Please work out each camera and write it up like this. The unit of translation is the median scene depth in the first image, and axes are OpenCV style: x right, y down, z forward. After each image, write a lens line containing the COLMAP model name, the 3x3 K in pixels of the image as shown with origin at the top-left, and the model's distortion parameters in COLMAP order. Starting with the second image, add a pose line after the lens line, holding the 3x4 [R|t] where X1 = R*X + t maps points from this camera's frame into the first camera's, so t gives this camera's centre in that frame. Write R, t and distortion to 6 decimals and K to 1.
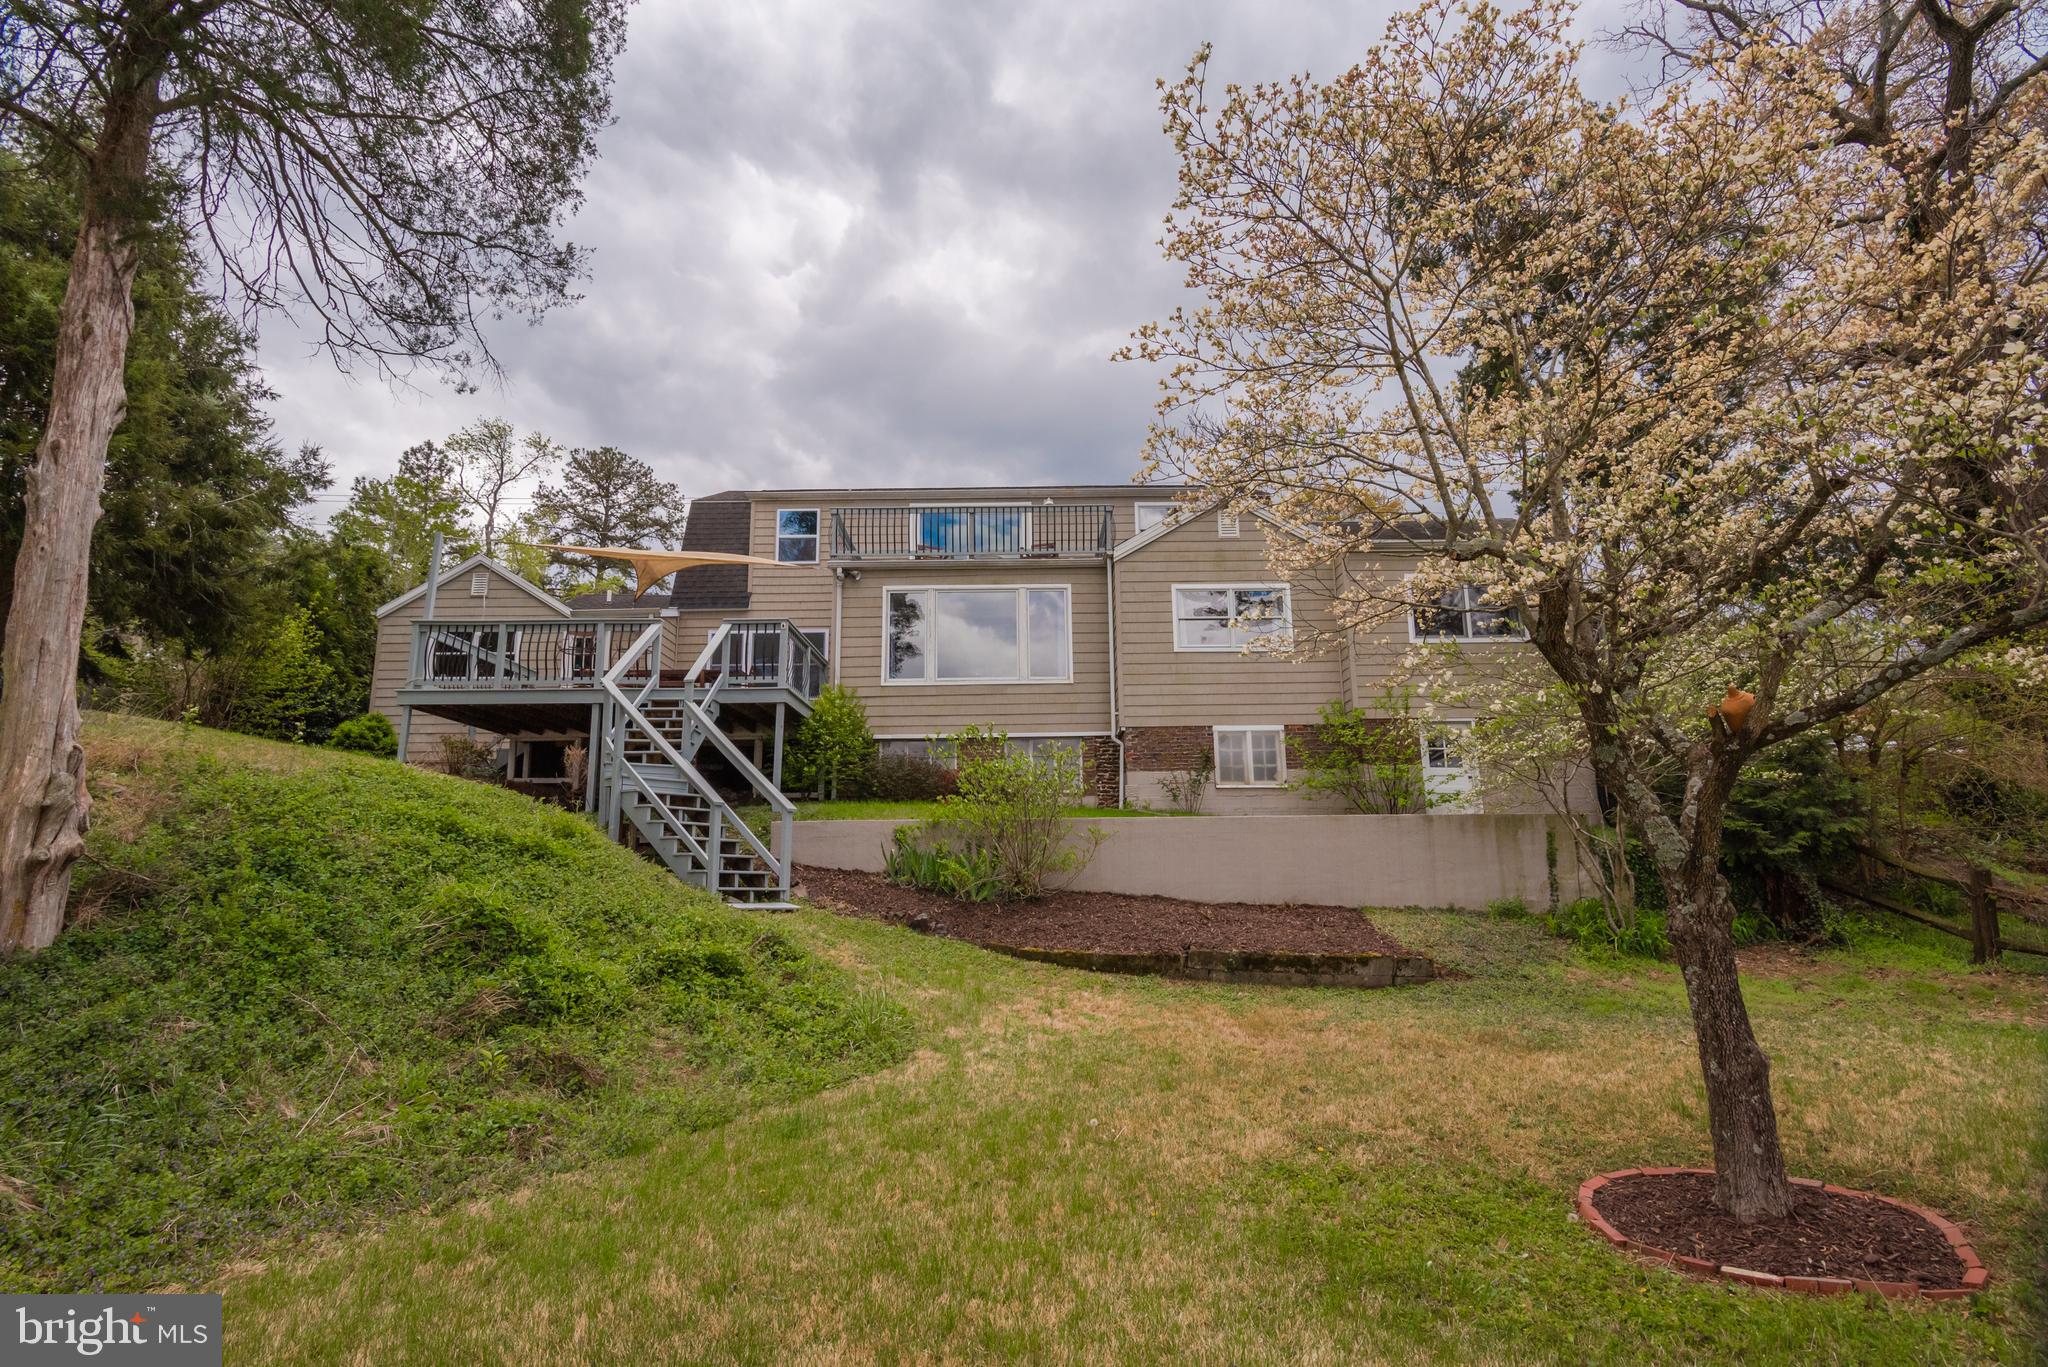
lens RADIAL K [[986.8, 0, 1029.2], [0, 986.8, 718.1], [0, 0, 1]] dist [-0.014535, 0.000671]
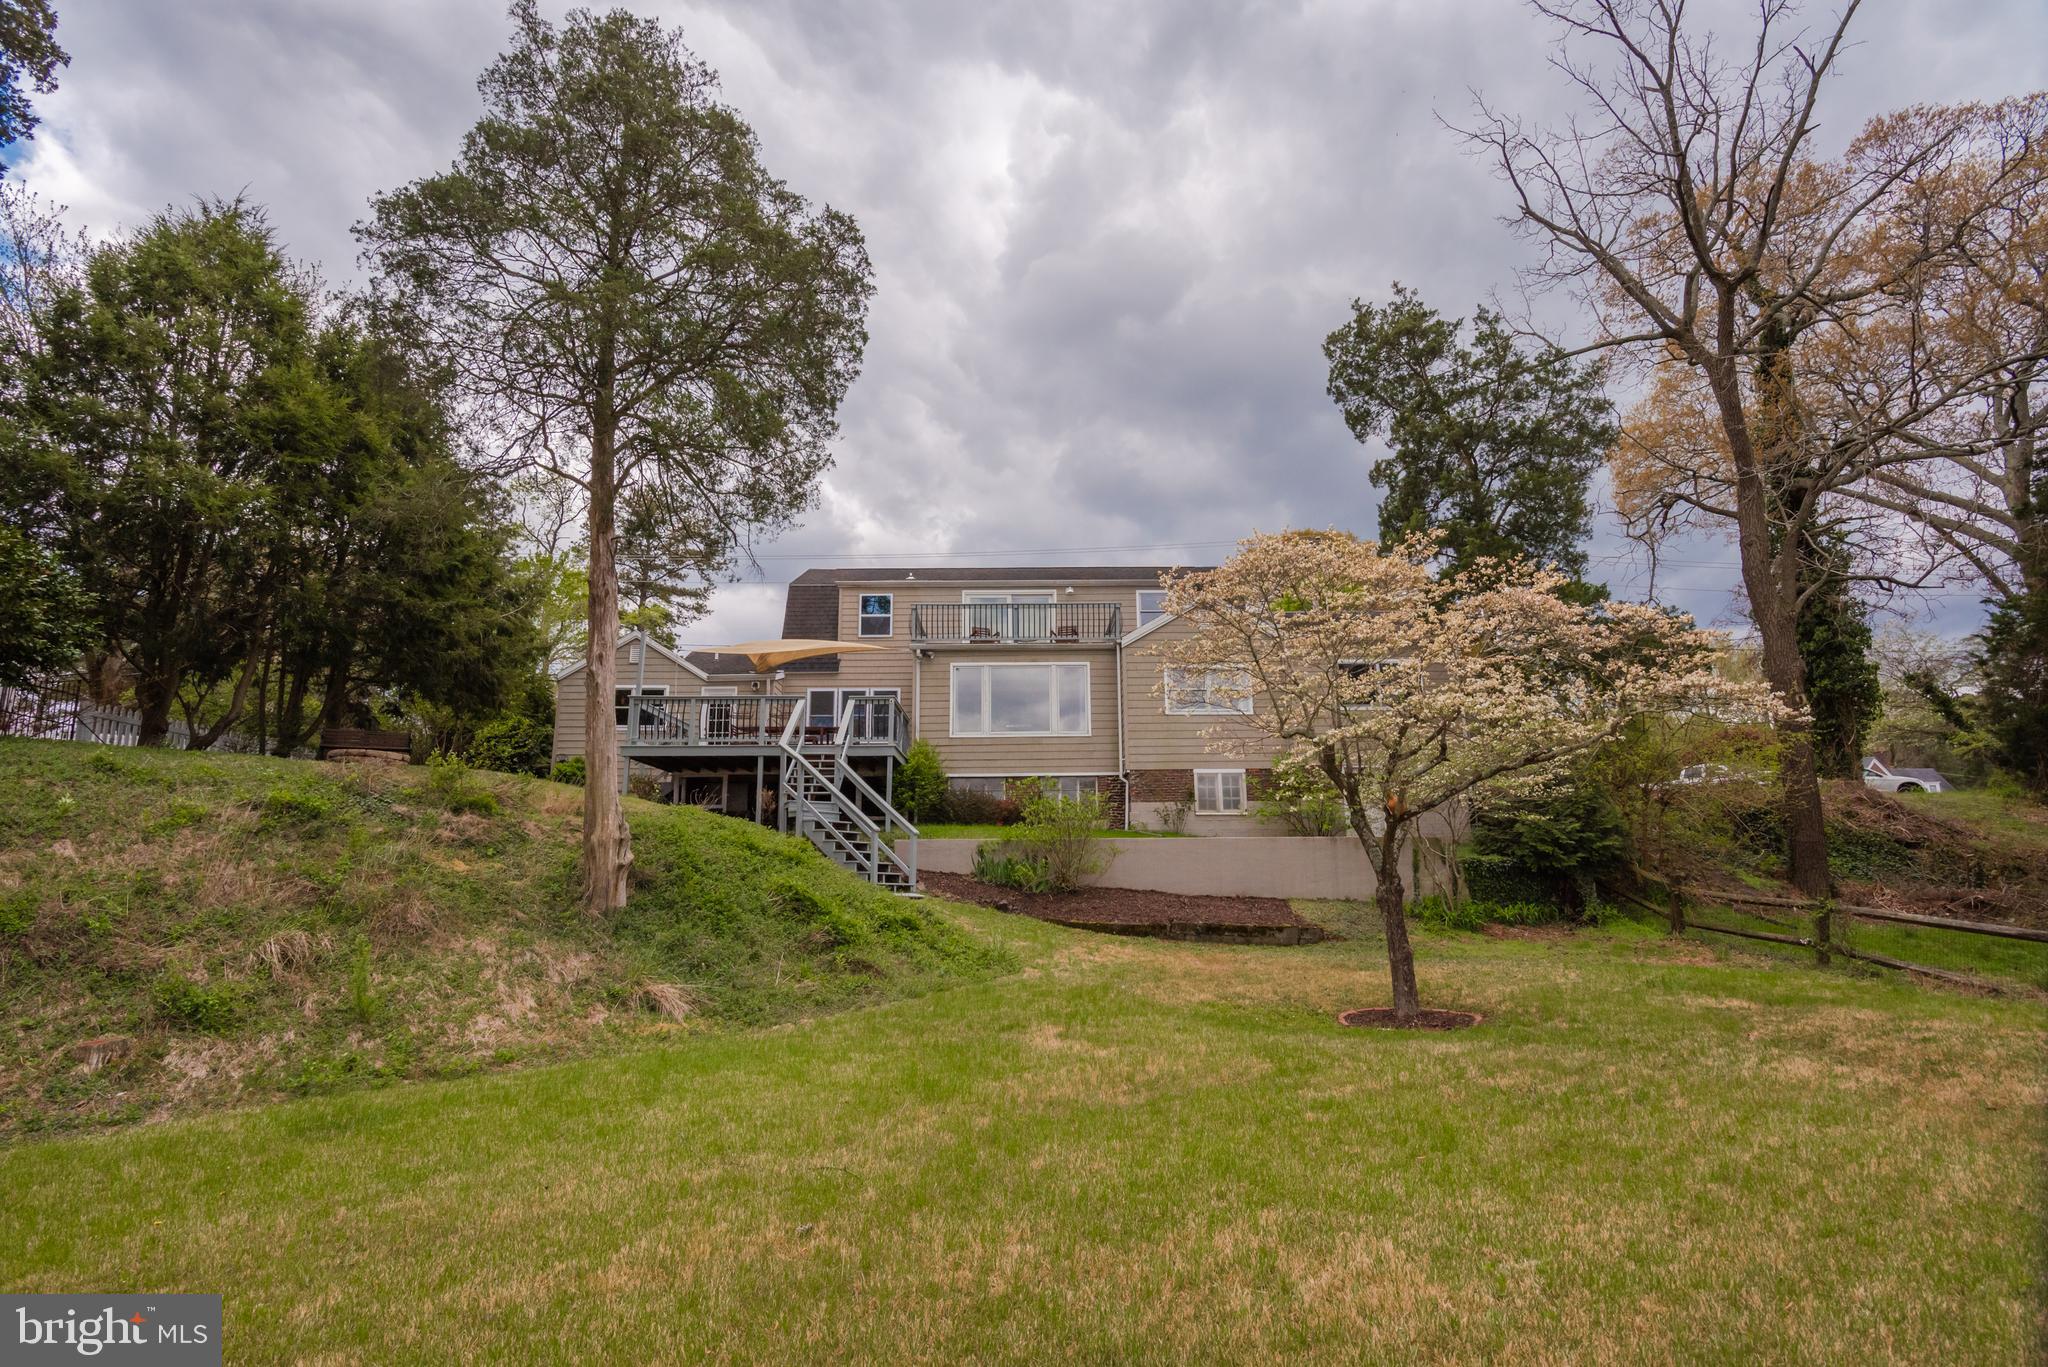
lens RADIAL K [[978.0, 0, 1022.5], [0, 978.0, 714.8], [0, 0, 1]] dist [-0.014415, -0.001483]
pose [[0.999987, 0.004330, -0.002564, -0.066628], [-0.004358, 0.999932, -0.010818, -0.070872], [0.002517, 0.010829, 0.999938, -0.495542]]
